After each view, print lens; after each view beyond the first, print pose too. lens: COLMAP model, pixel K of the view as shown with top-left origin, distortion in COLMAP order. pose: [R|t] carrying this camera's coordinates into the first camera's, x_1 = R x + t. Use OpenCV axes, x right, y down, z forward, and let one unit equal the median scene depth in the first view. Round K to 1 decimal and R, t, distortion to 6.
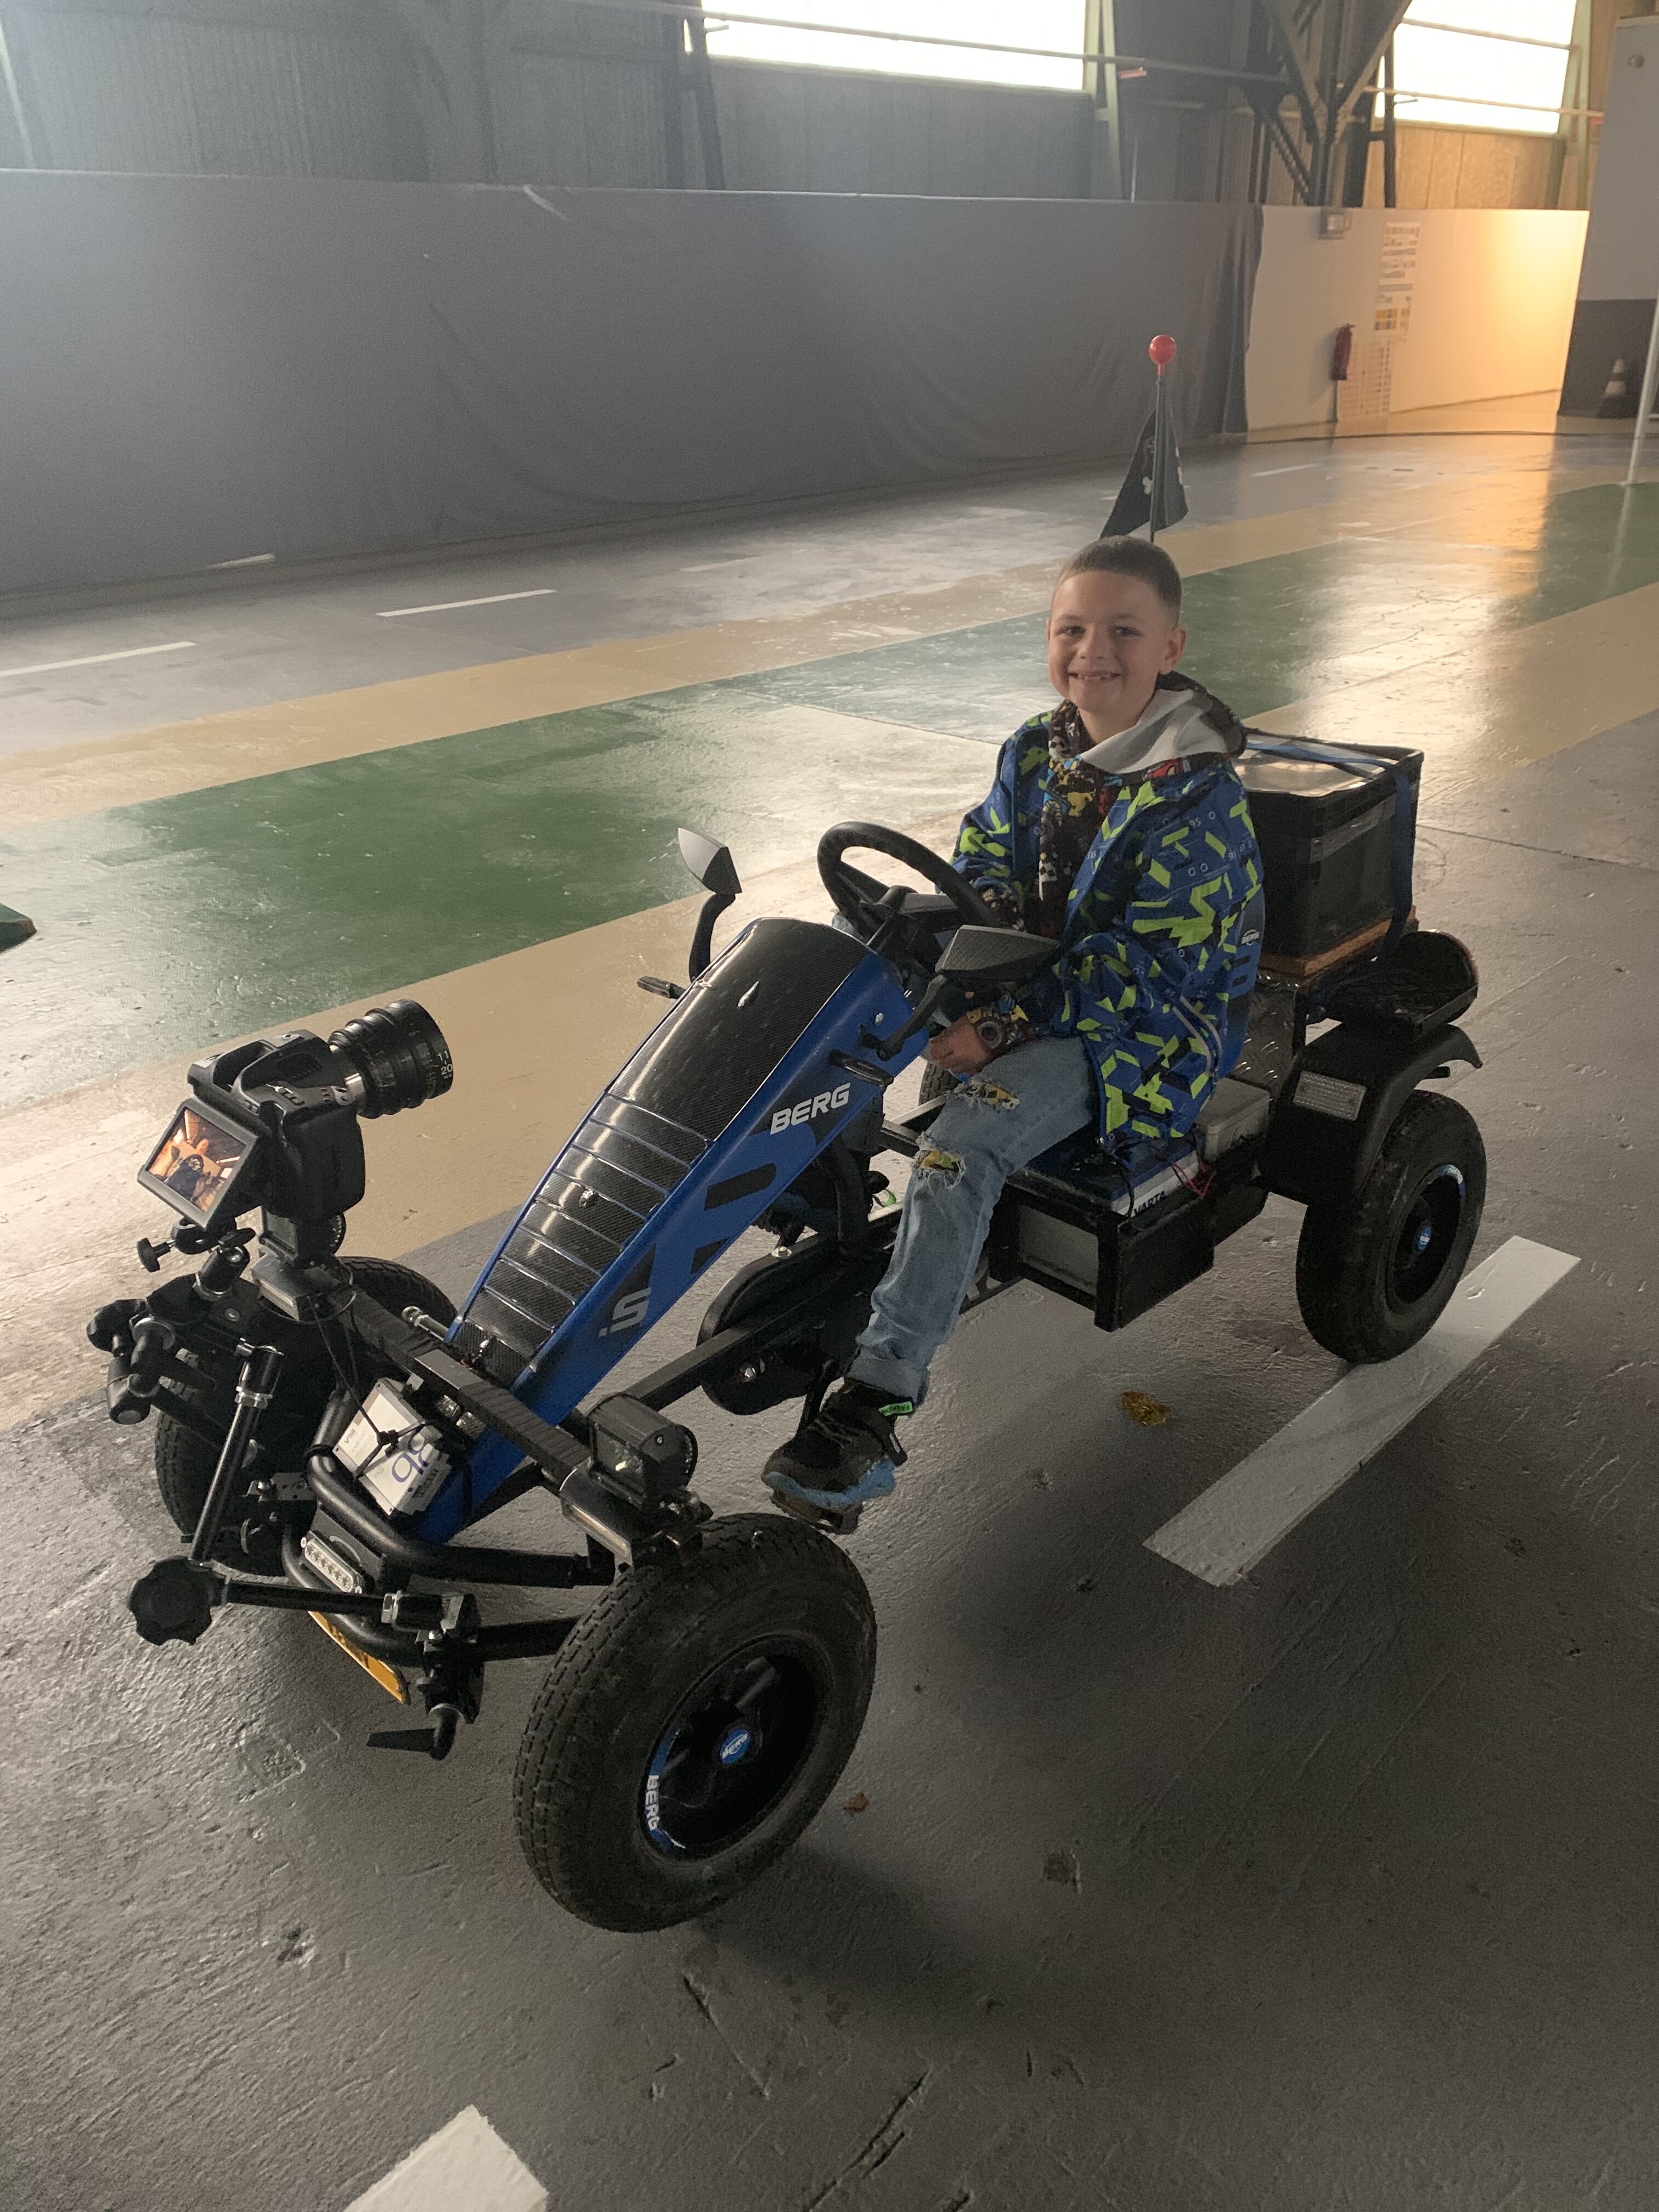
lens RADIAL K [[1699.9, 0, 841.9], [0, 1699.9, 1105.9], [0, 0, 1]] dist [0.014794, -0.010428]
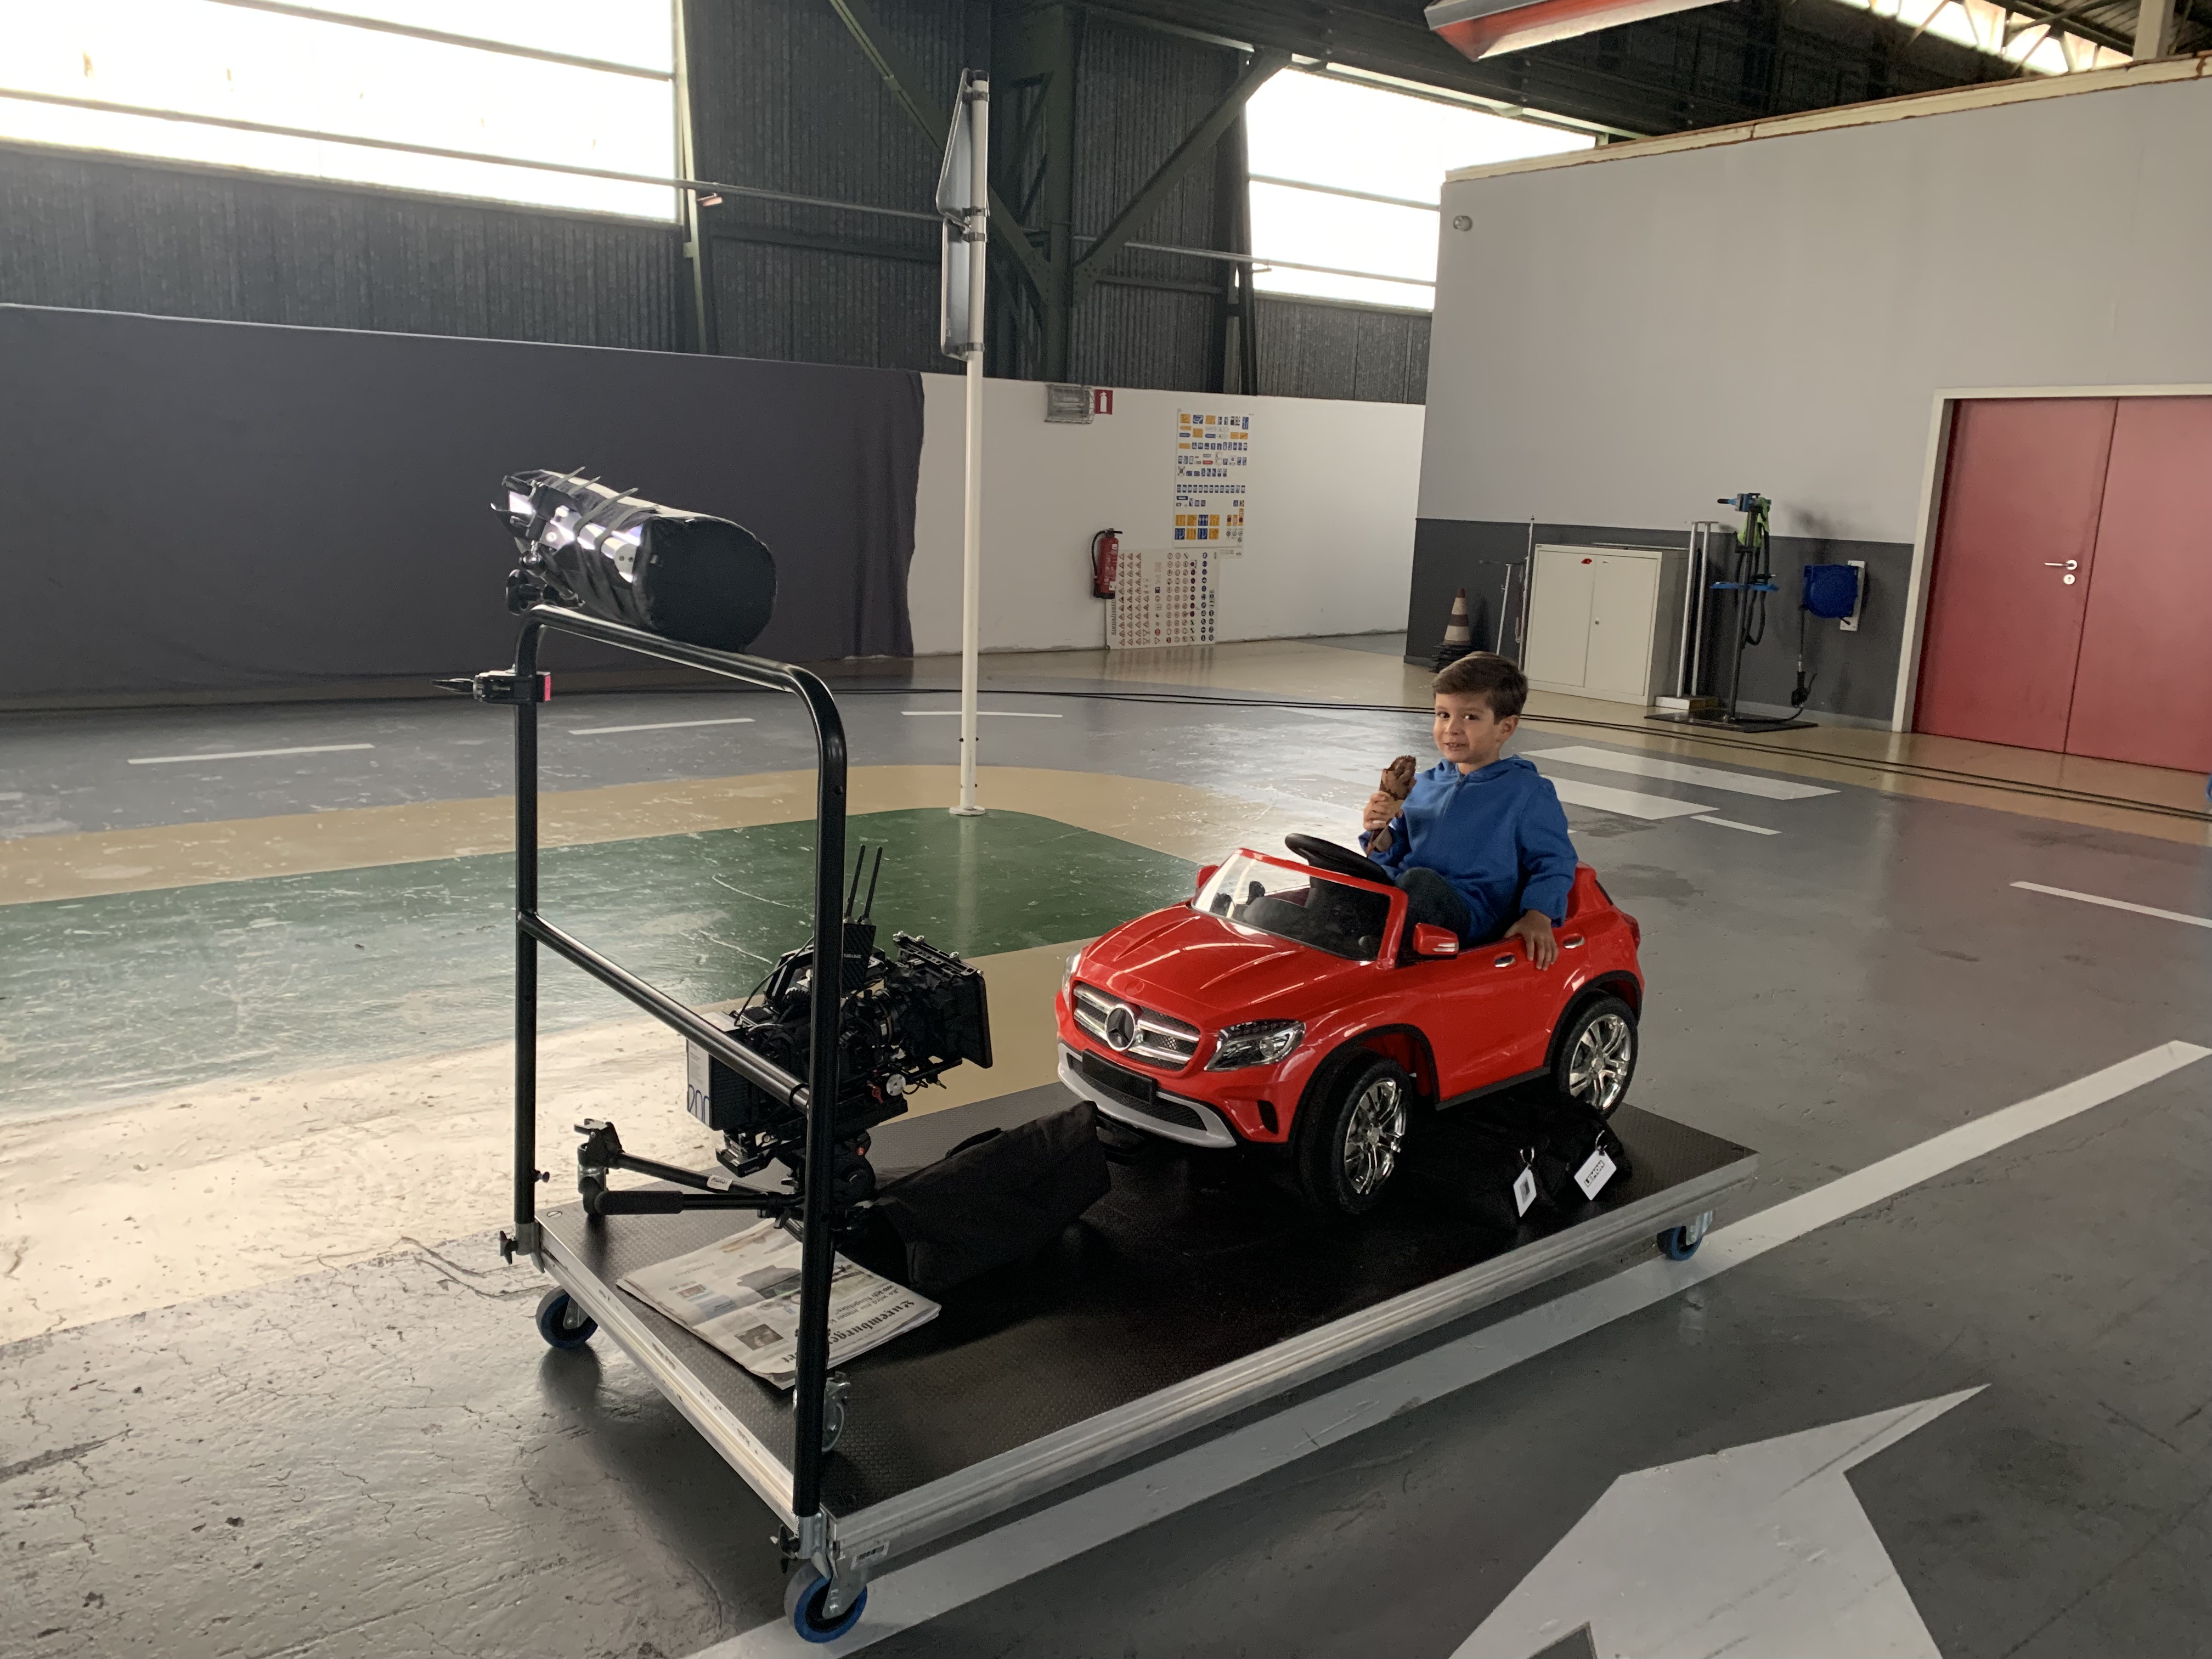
lens RADIAL K [[1684.9, 0, 1057.3], [0, 1684.9, 834.1], [0, 0, 1]] dist [0.029482, -0.031748]
pose [[0.985865, 0.083218, -0.145415, 0.385712], [-0.115036, 0.967223, -0.226379, -0.158068], [0.121810, 0.239907, 0.963124, 0.315846]]
